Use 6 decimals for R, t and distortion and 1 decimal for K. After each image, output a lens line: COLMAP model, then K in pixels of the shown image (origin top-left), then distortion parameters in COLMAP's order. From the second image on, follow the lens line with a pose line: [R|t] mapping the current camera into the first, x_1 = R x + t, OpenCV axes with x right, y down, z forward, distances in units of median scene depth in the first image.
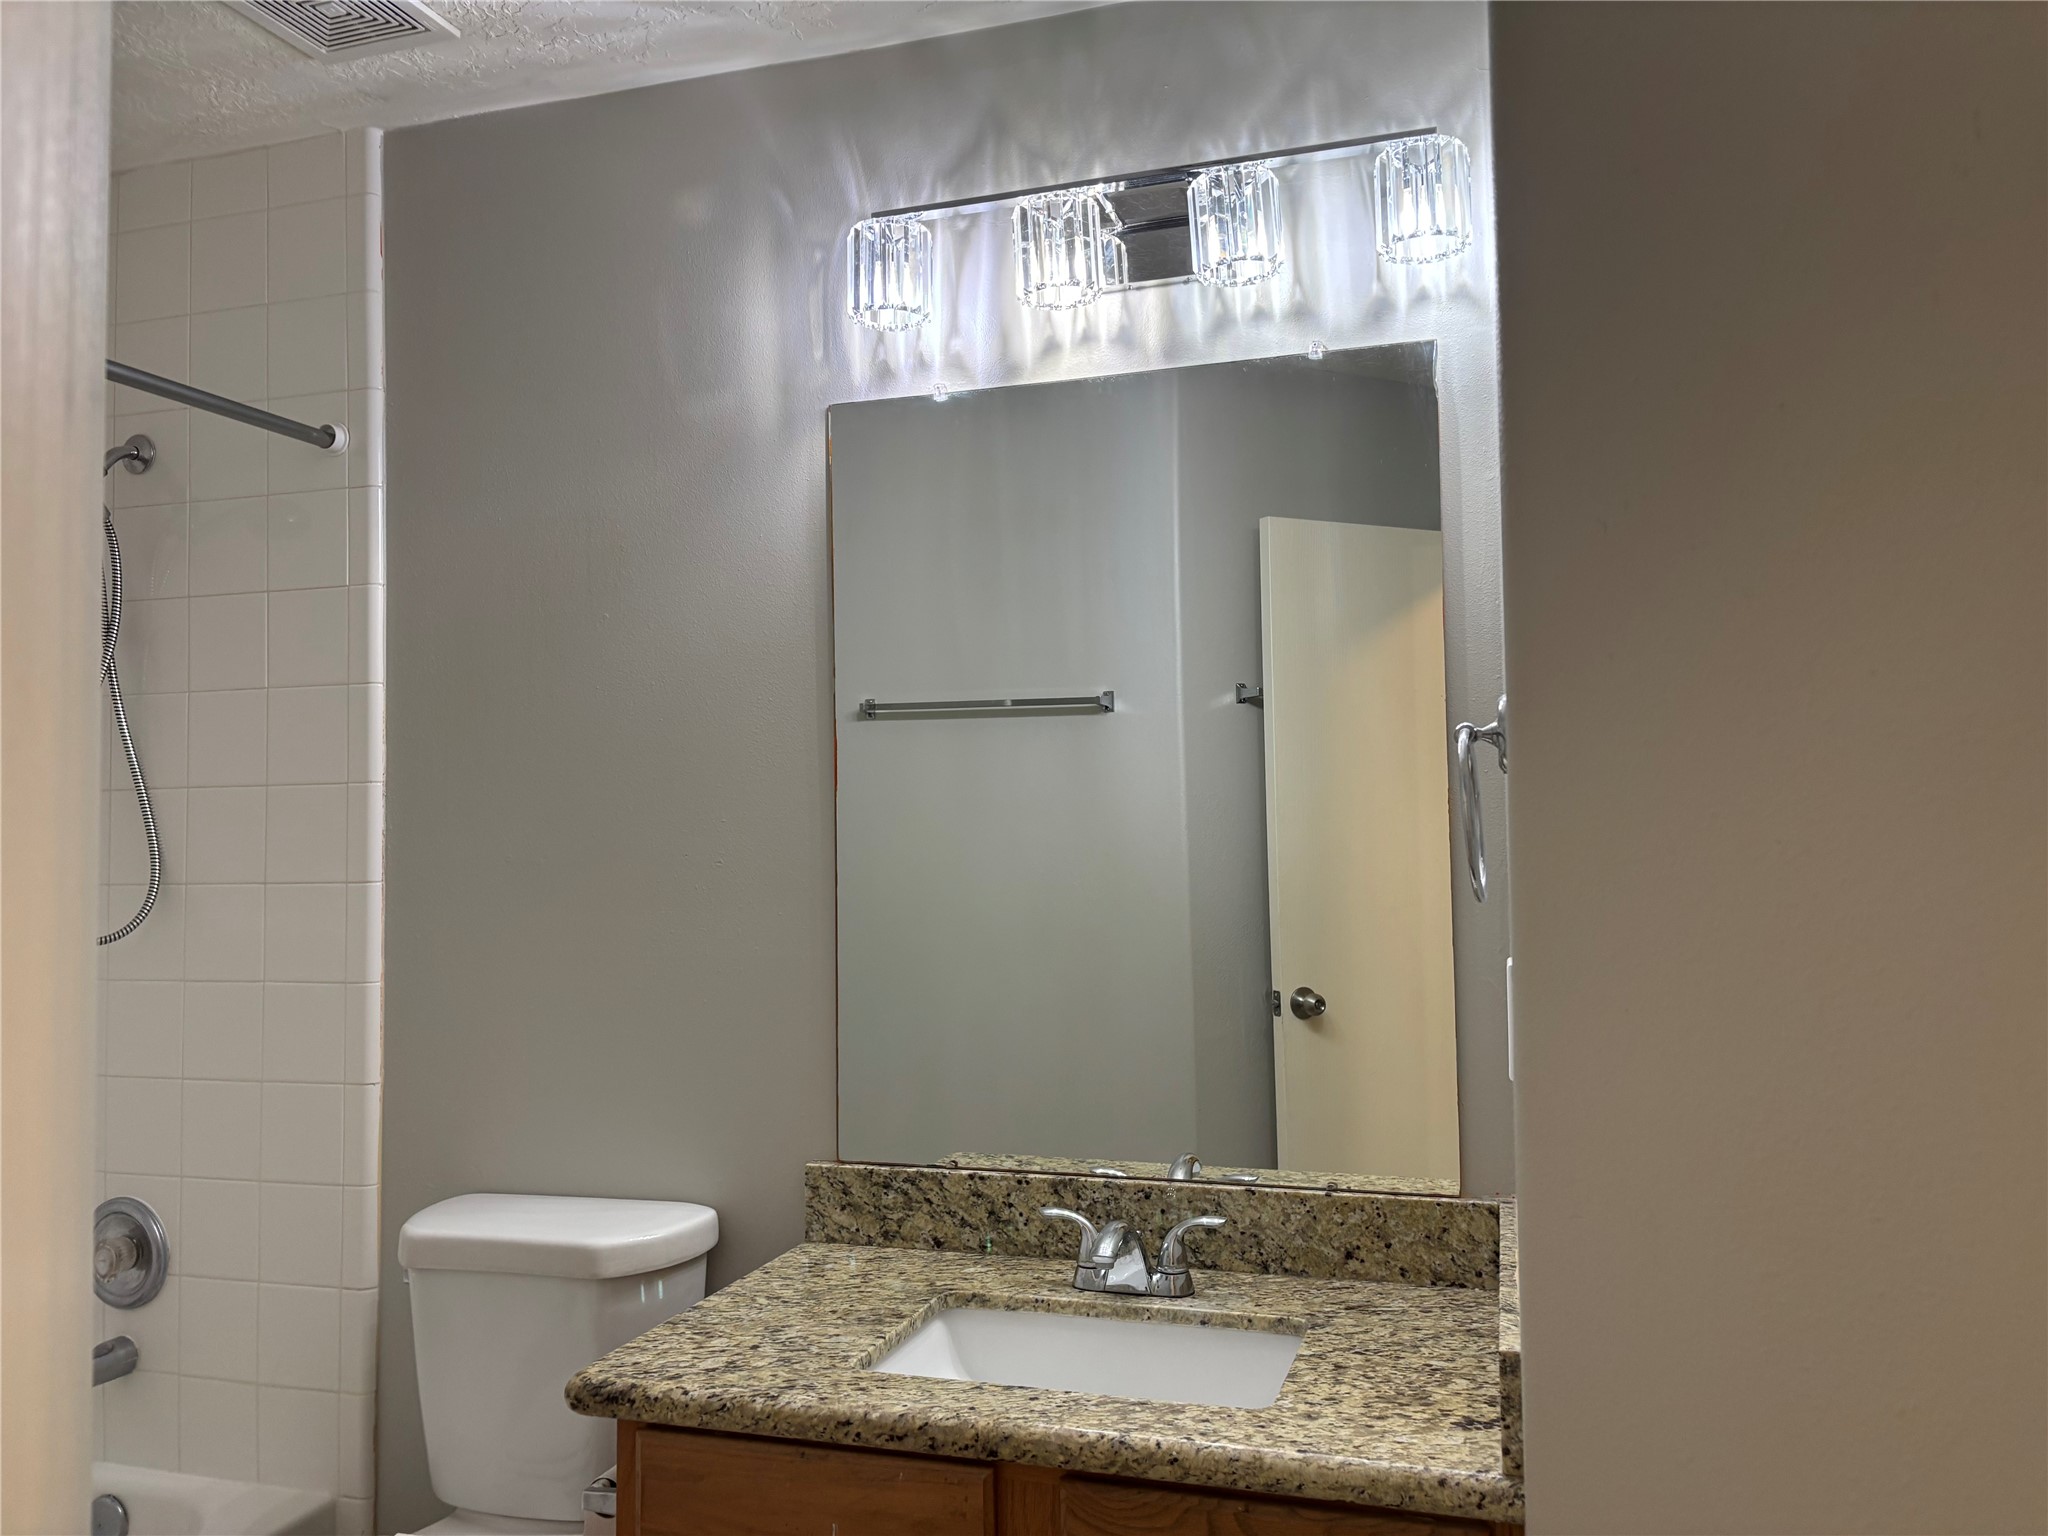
lens RADIAL K [[1531.8, 0, 1031.2], [0, 1531.8, 759.6], [0, 0, 1]] dist [0.022696, -0.000480]
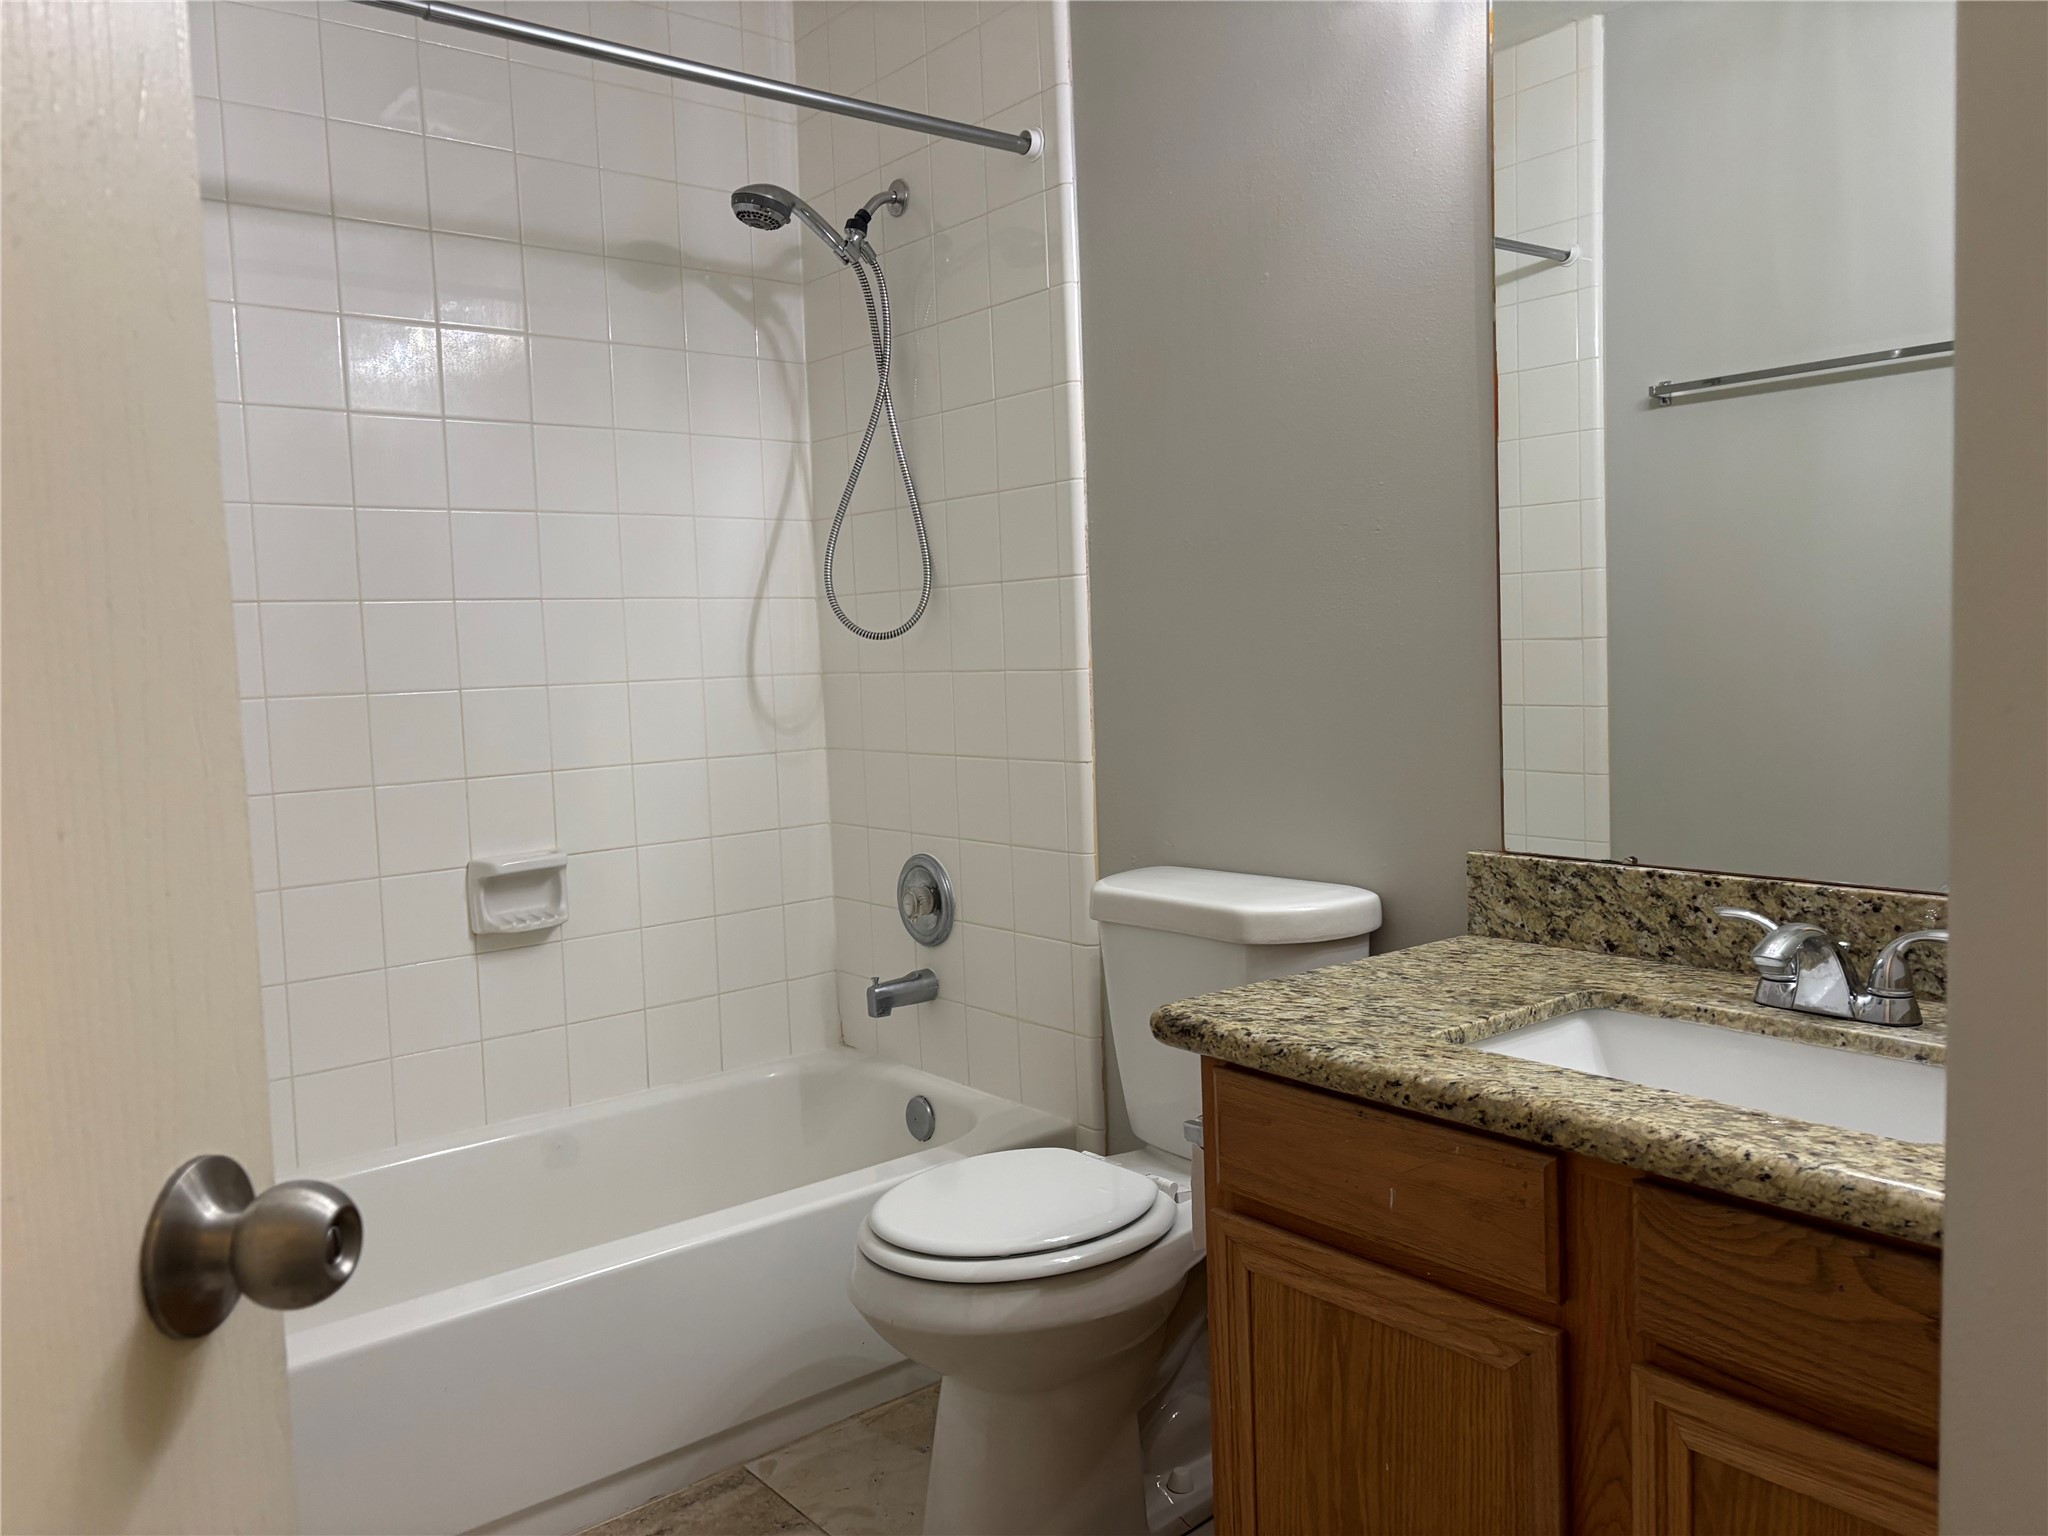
lens RADIAL K [[1529.5, 0, 1032.8], [0, 1529.5, 777.6], [0, 0, 1]] dist [0.021891, -0.006371]
pose [[0.824302, 0.027174, -0.565498, 0.169576], [0.053986, 0.990523, 0.126291, 0.099110], [0.563570, -0.134630, 0.815023, 0.127602]]
